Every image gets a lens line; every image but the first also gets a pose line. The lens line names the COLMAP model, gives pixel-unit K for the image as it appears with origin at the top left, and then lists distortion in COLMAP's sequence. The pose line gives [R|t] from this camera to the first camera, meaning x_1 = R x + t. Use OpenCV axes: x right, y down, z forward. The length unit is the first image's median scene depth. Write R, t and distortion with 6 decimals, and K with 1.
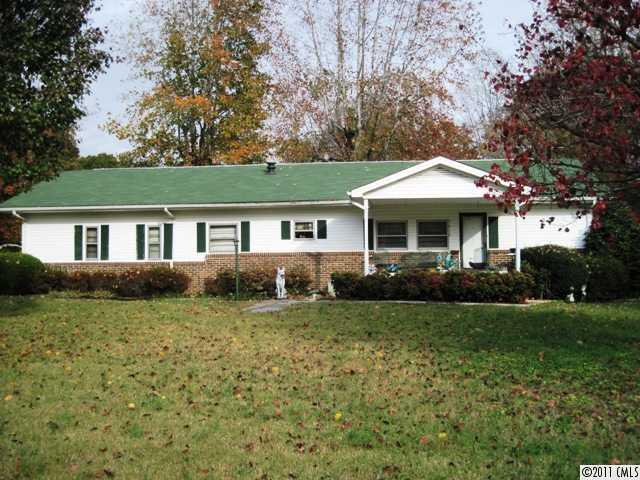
lens RADIAL K [[677.0, 0, 320.1], [0, 677.0, 242.8], [0, 0, 1]] dist [-0.081899, 0.000000]
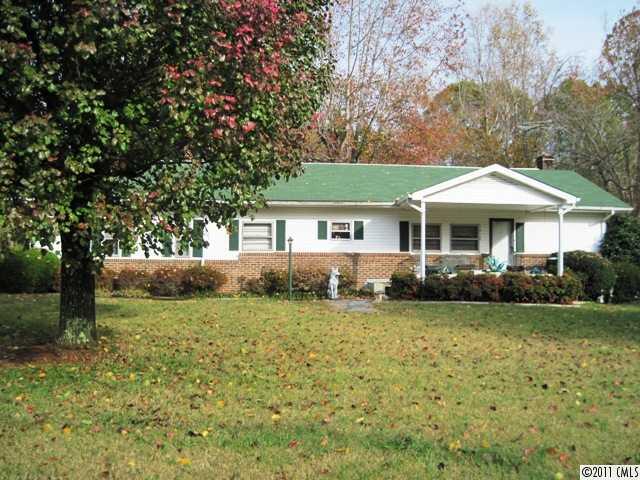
lens RADIAL K [[677.0, 0, 320.0], [0, 677.0, 238.6], [0, 0, 1]] dist [-0.081899, 0.000000]
pose [[0.978843, 0.024091, 0.203187, -0.263048], [-0.022410, 0.999693, -0.010565, 0.004540], [-0.203380, 0.005788, 0.979083, 0.027794]]
